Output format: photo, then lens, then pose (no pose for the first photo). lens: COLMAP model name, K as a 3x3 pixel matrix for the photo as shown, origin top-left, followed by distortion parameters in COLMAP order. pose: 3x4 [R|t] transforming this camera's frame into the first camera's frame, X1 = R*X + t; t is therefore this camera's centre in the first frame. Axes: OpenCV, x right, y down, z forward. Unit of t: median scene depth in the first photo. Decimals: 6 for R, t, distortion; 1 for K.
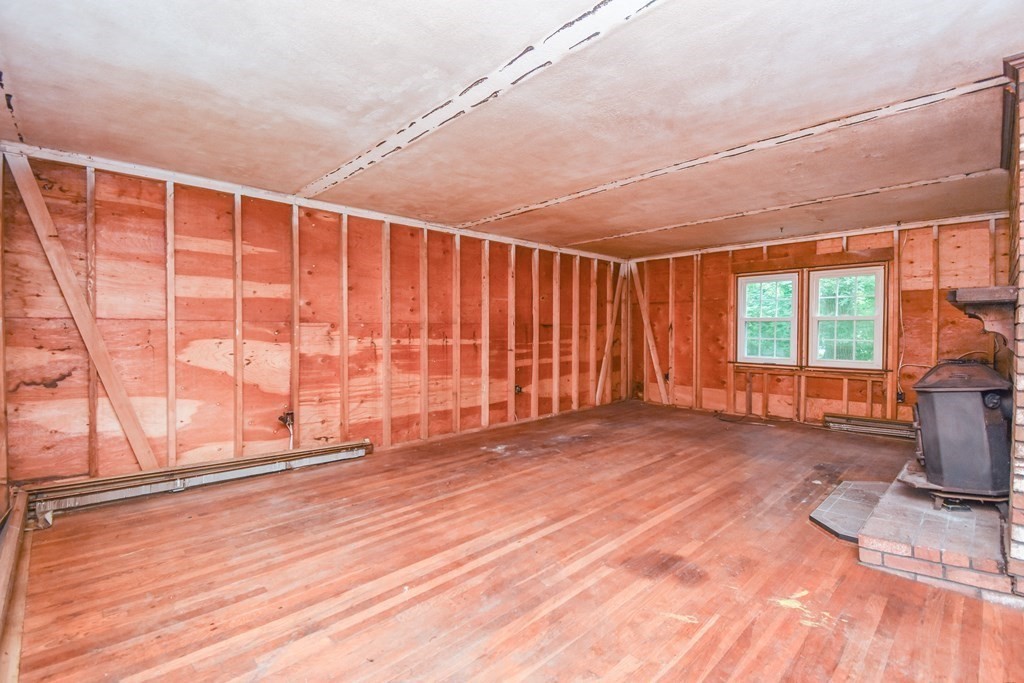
lens RADIAL K [[446.1, 0, 508.2], [0, 446.1, 337.8], [0, 0, 1]] dist [0.023404, -0.015287]
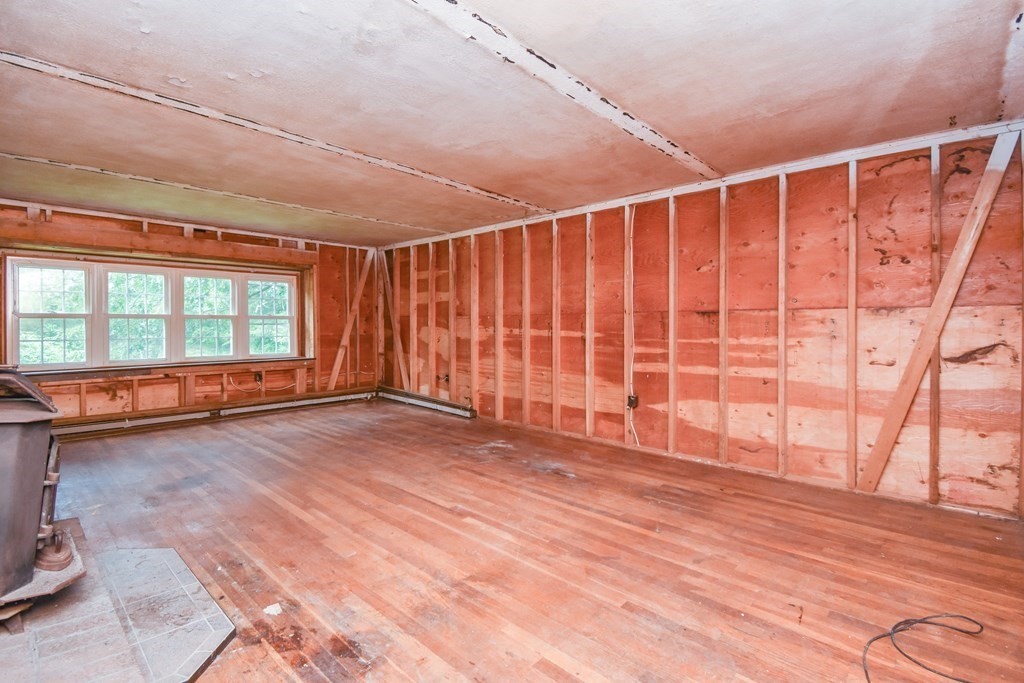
lens RADIAL K [[462.7, 0, 517.9], [0, 462.7, 327.4], [0, 0, 1]] dist [0.039227, -0.026639]
pose [[0.088744, 0.007514, -0.996026, 1.152451], [-0.018404, 0.999813, 0.005903, -0.010634], [0.995884, 0.017807, 0.088865, 1.134411]]
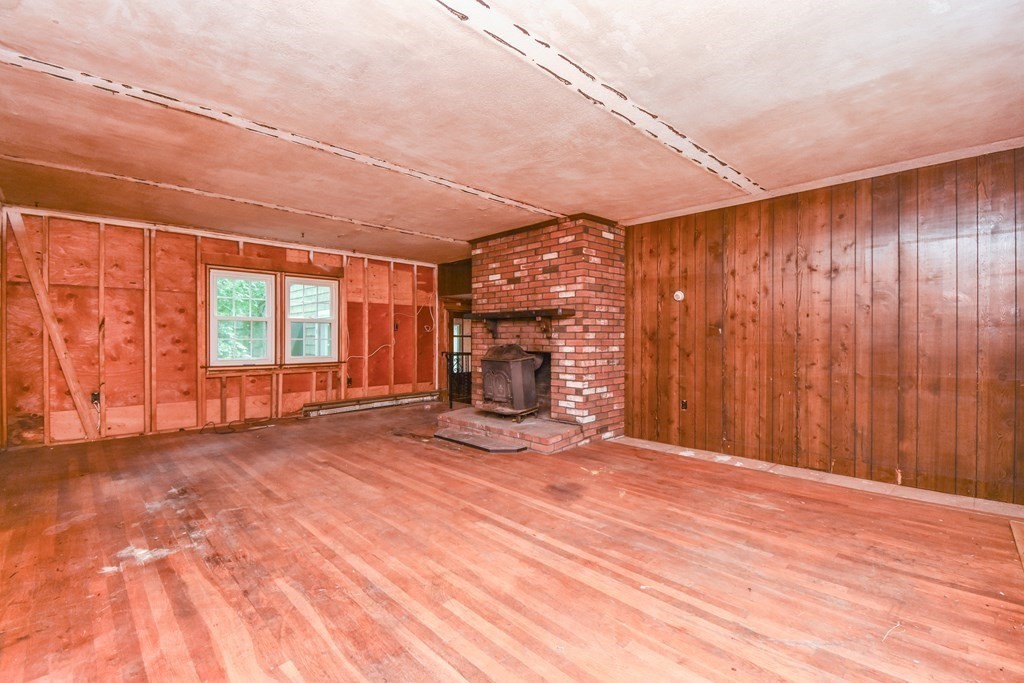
lens RADIAL K [[460.1, 0, 512.0], [0, 460.1, 341.5], [0, 0, 1]] dist [0.007080, -0.000668]
pose [[-0.018437, -0.007697, 0.999800, -0.651968], [0.016879, 0.999825, 0.008008, 0.013864], [-0.999688, 0.017024, -0.018304, 0.703198]]
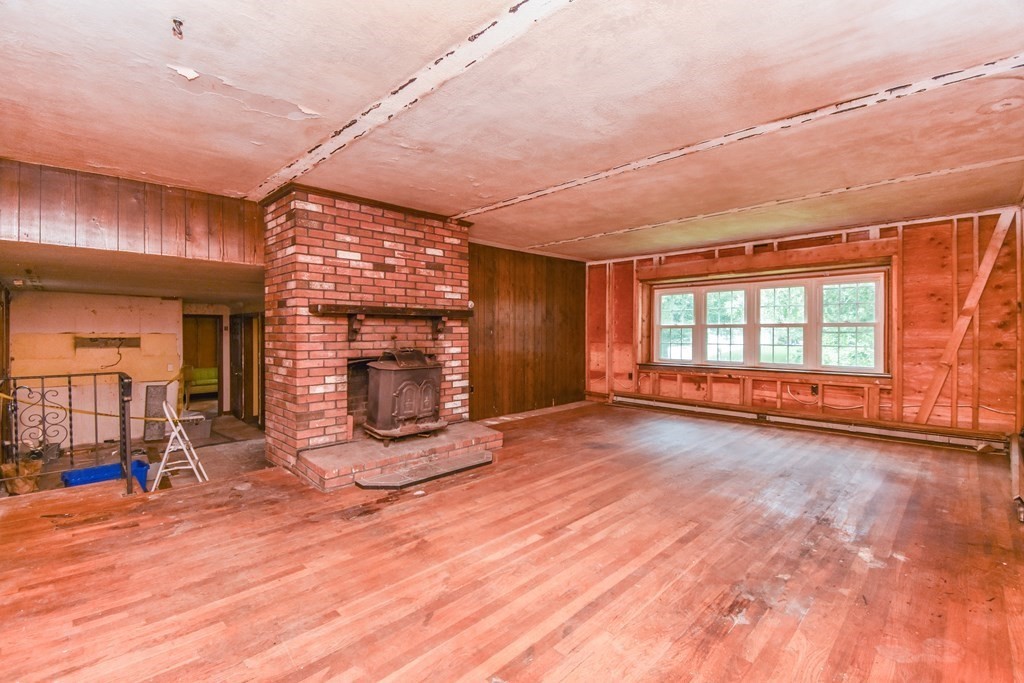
lens RADIAL K [[460.1, 0, 518.3], [0, 460.1, 338.0], [0, 0, 1]] dist [0.017305, -0.000876]
pose [[-0.998499, 0.002570, -0.054715, 0.493102], [0.000839, 0.999499, 0.031640, -0.025676], [0.054769, 0.031546, -0.998001, 1.803762]]
